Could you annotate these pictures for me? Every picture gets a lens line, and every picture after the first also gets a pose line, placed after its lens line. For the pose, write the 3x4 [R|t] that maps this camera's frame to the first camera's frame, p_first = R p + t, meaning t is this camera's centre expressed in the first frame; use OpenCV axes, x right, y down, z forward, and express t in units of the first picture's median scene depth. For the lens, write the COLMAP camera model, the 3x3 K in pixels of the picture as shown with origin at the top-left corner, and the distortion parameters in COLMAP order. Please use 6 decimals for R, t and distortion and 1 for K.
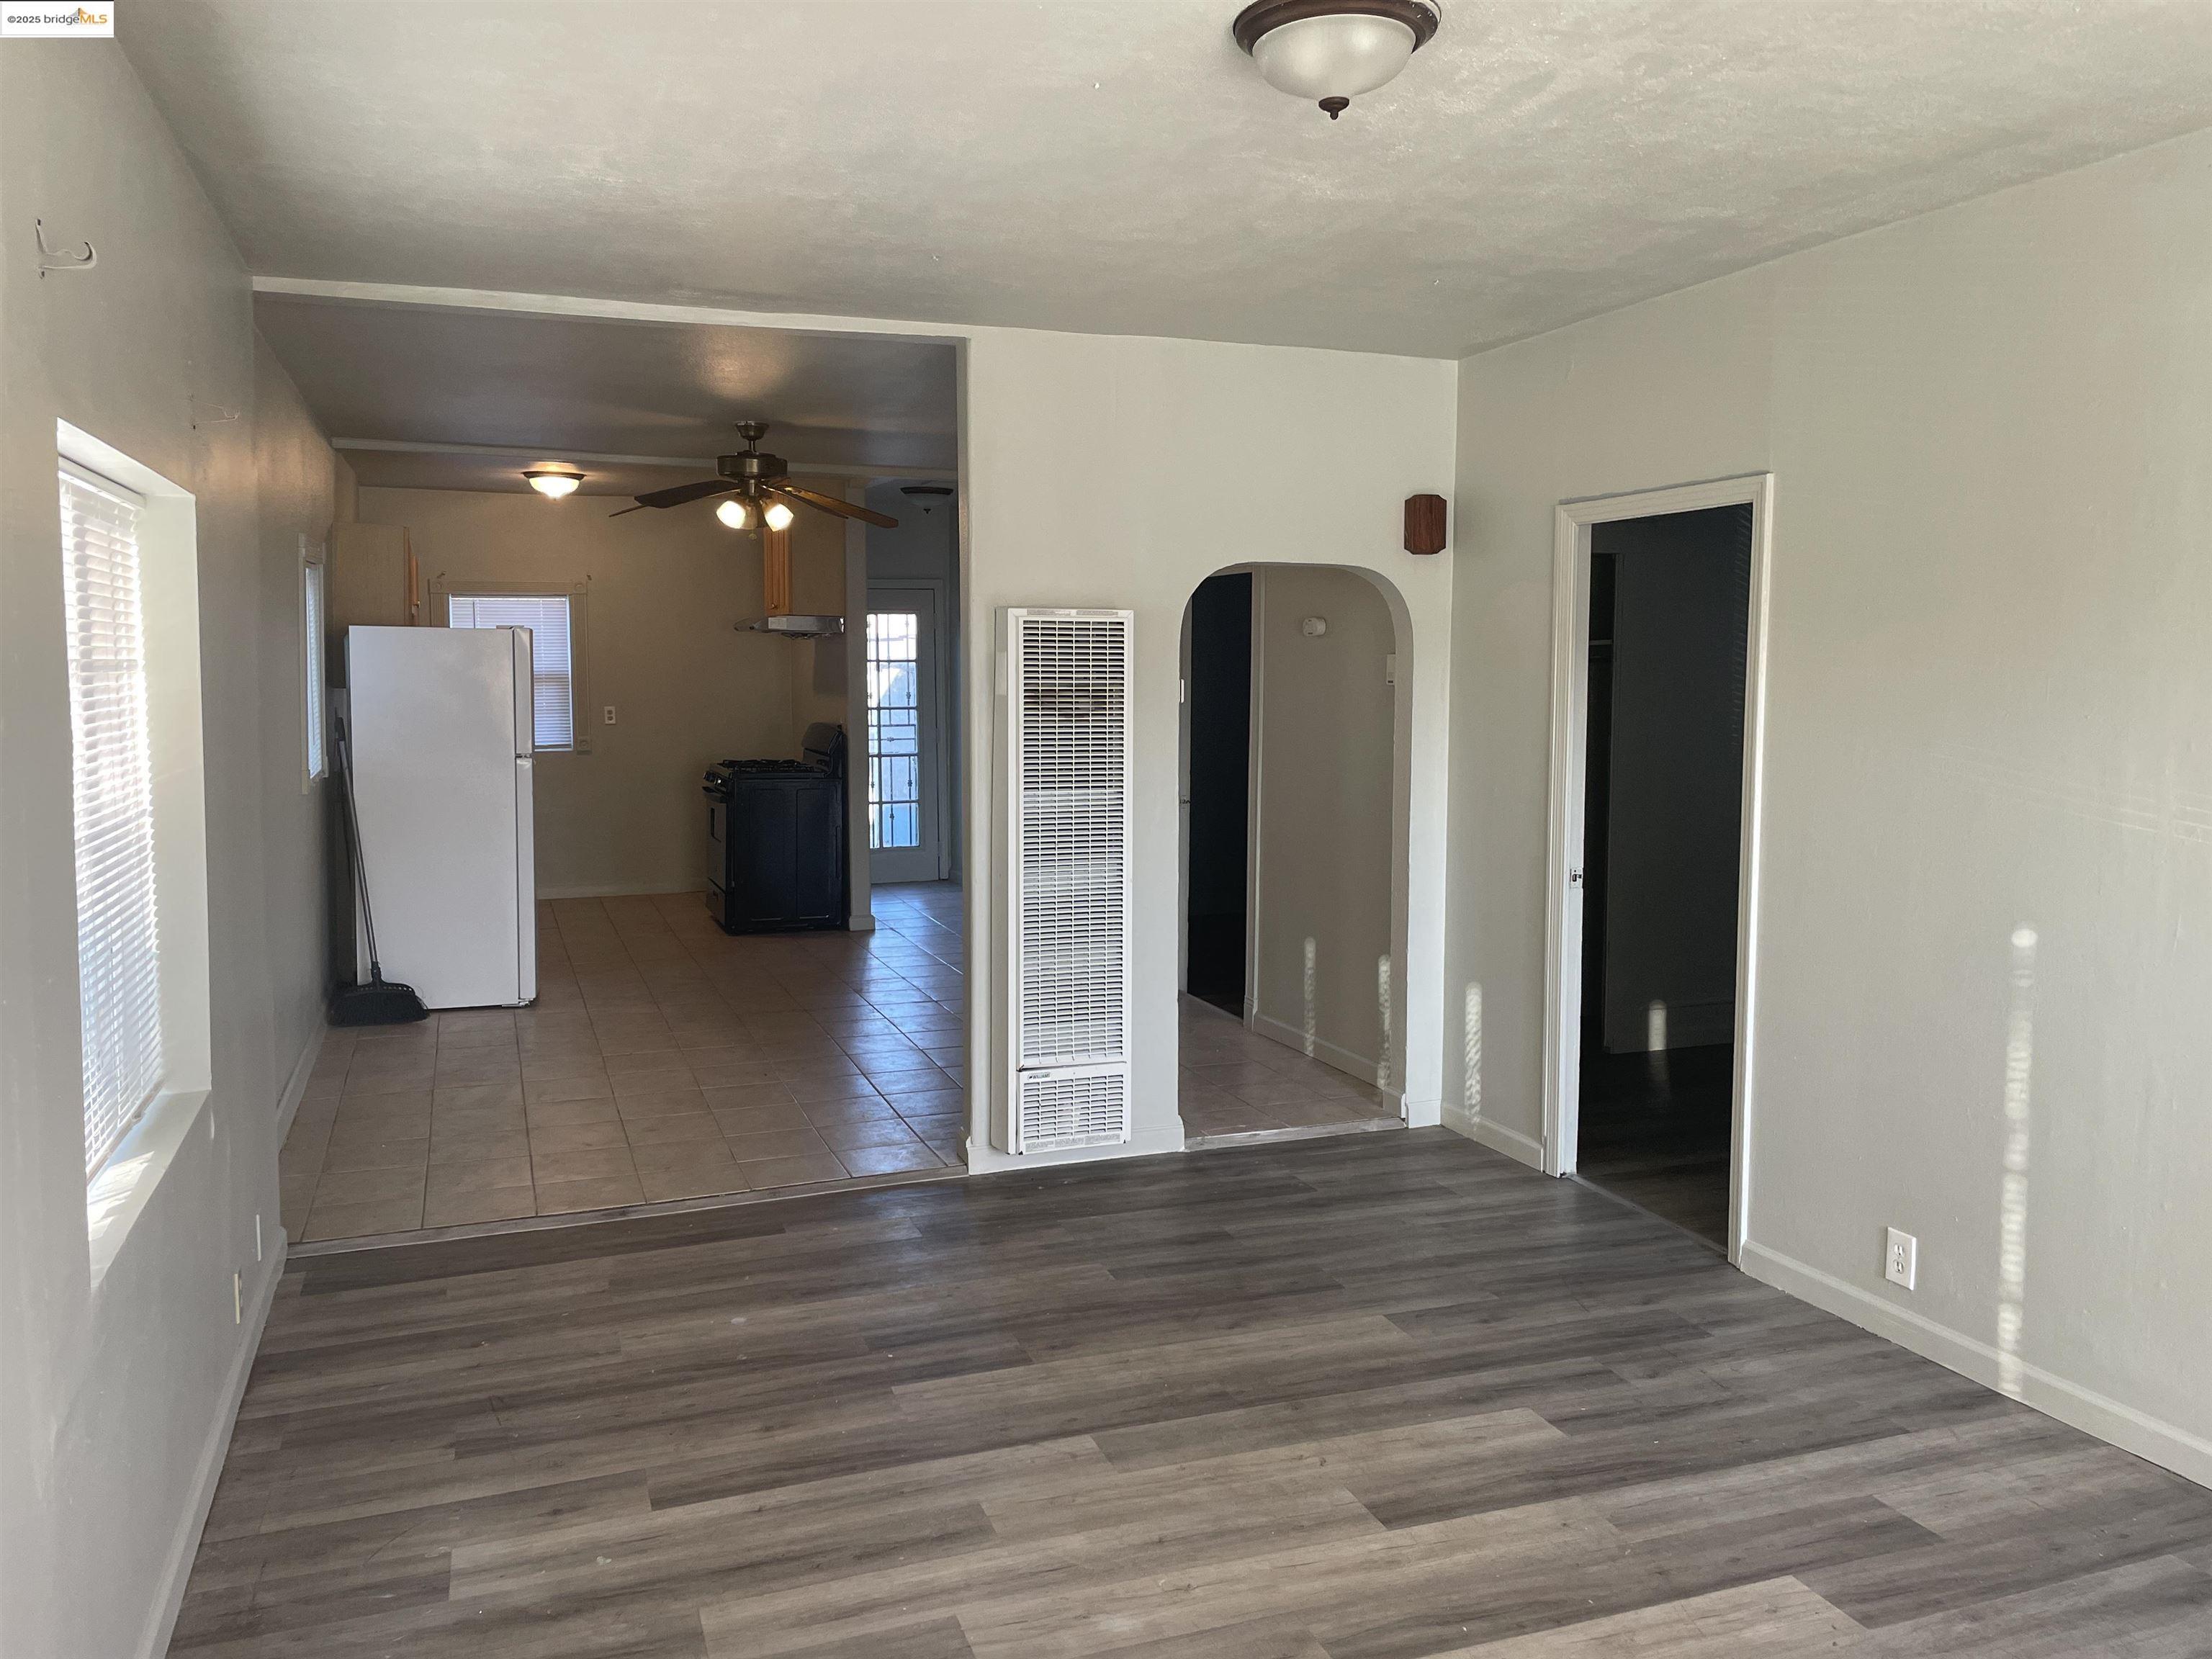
lens RADIAL K [[1676.7, 0, 1108.4], [0, 1676.7, 802.8], [0, 0, 1]] dist [0.078646, -0.101811]
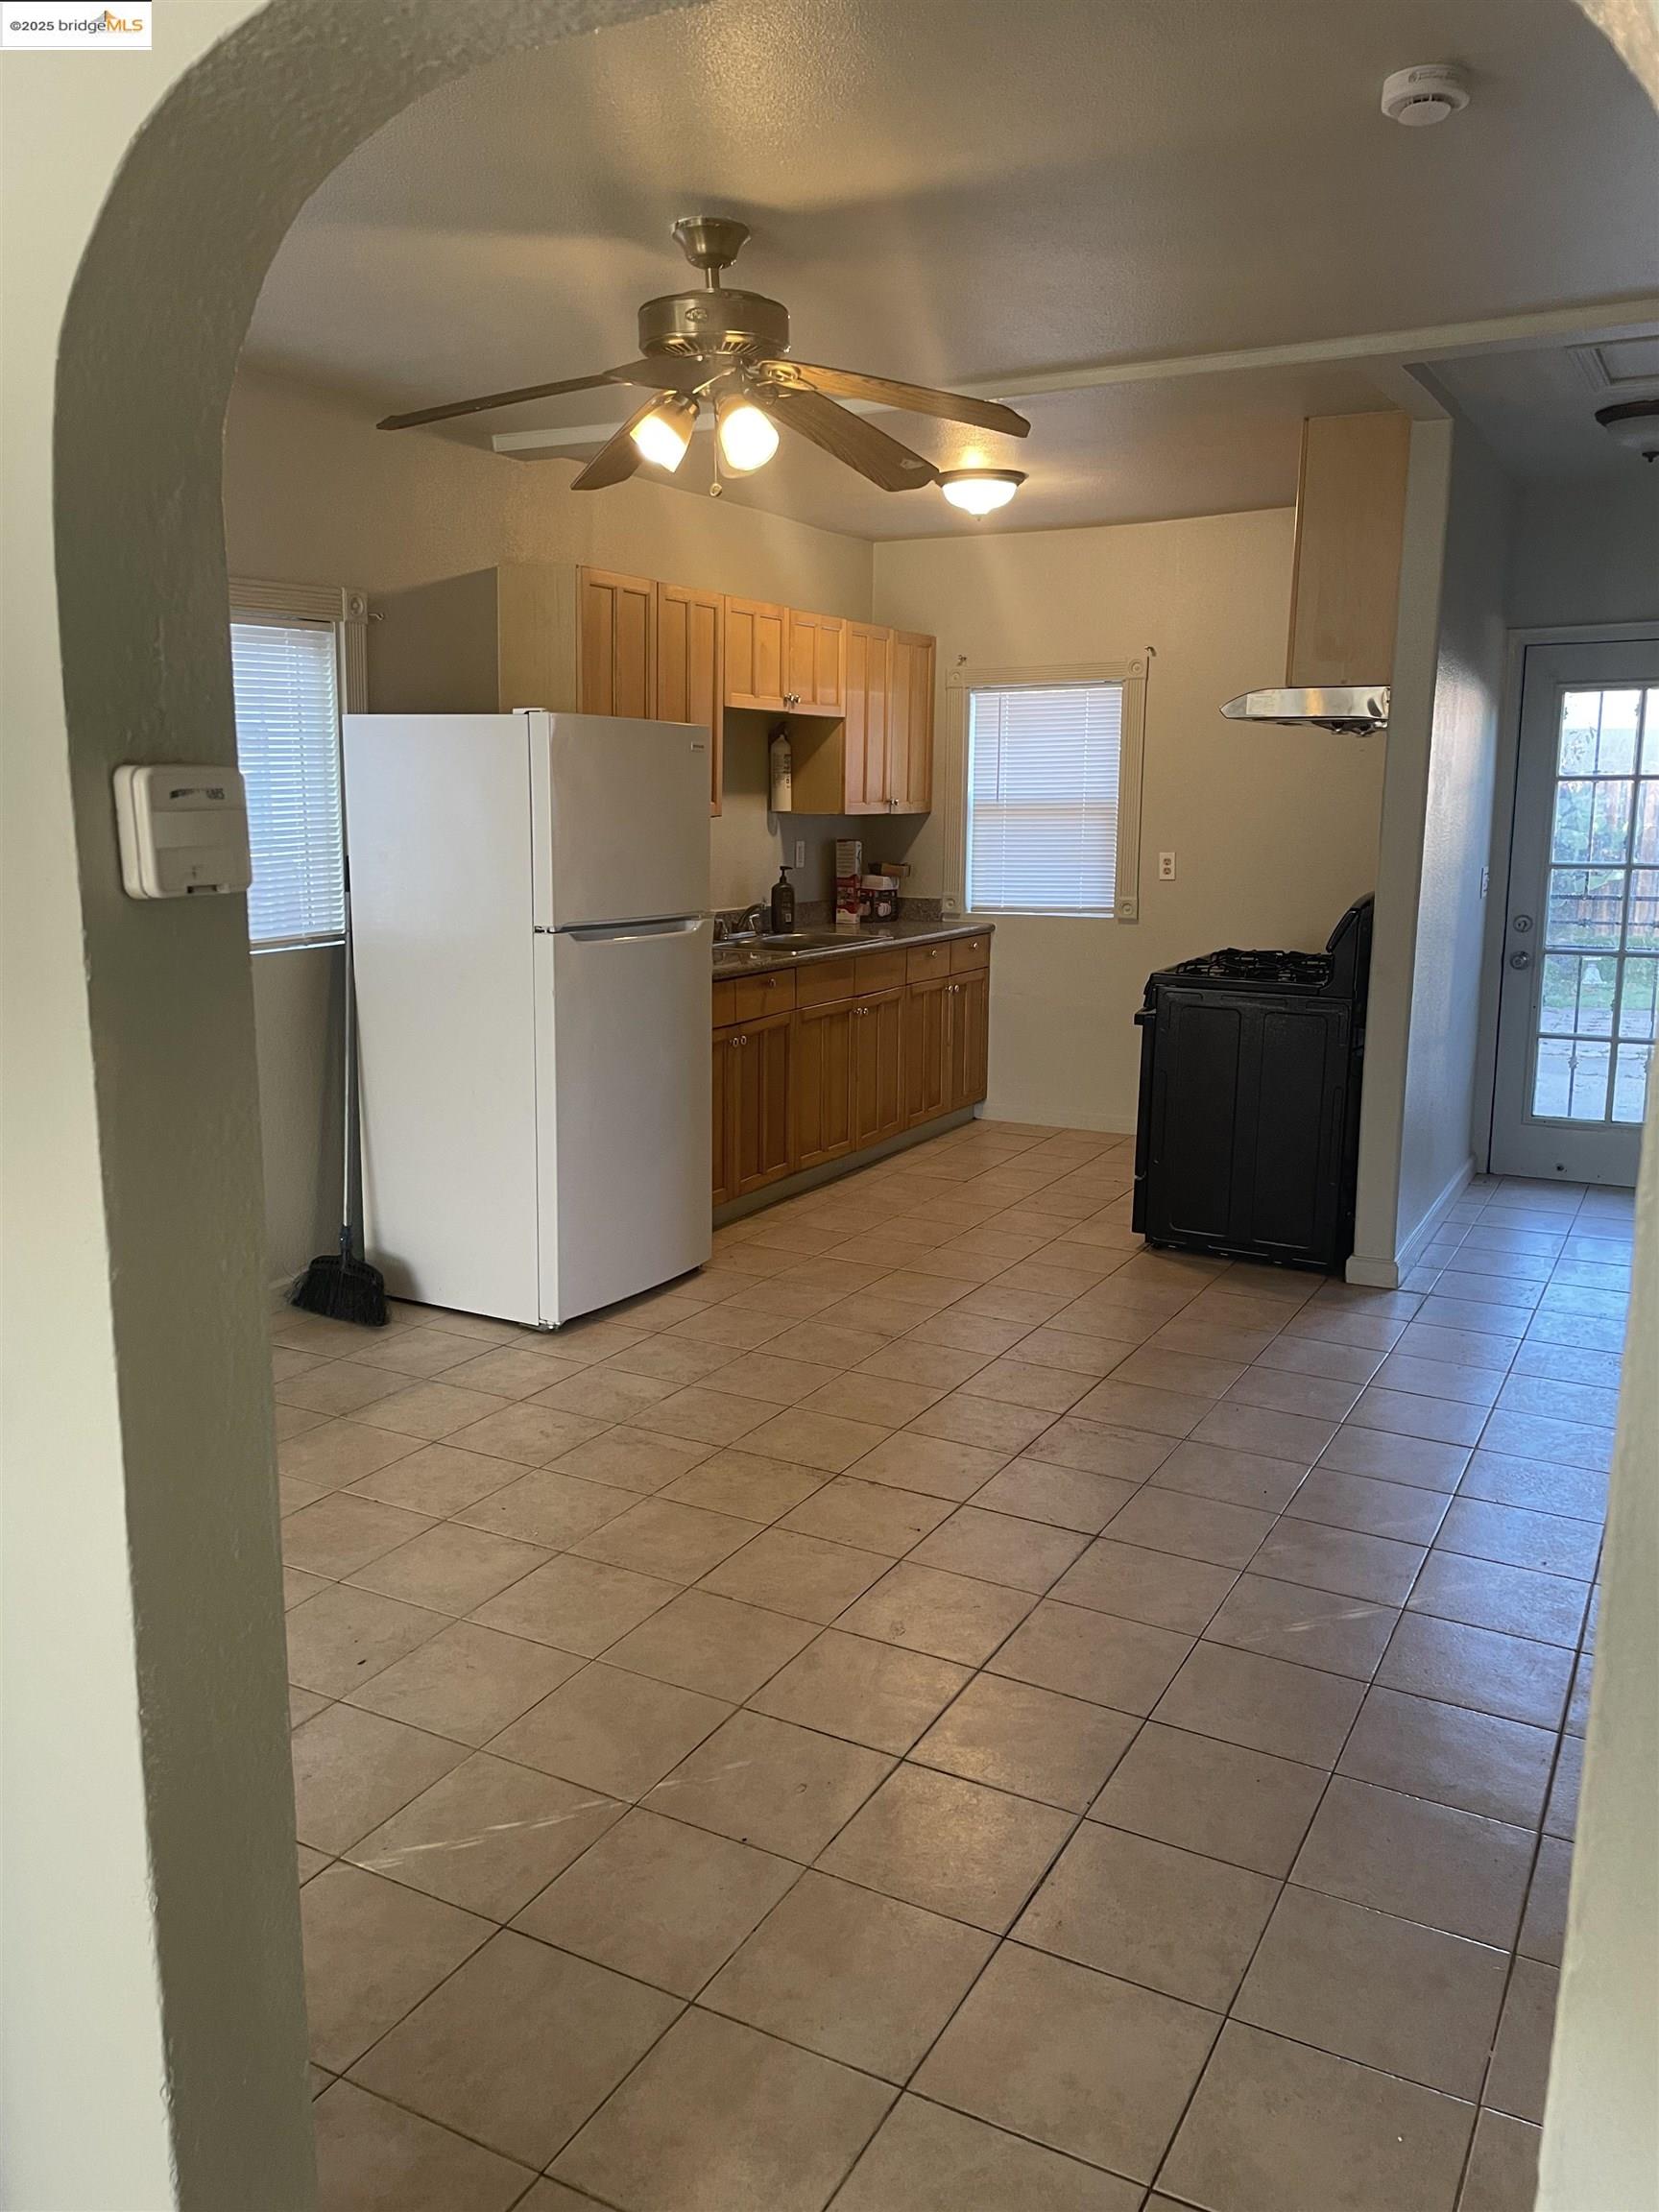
lens RADIAL K [[1676.7, 0, 835.8], [0, 1676.7, 1063.2], [0, 0, 1]] dist [0.078646, -0.101811]
pose [[0.654556, 0.122933, -0.745952, 0.176252], [-0.071260, 0.992330, 0.101007, -0.047236], [0.752648, -0.012958, 0.658296, 0.689305]]
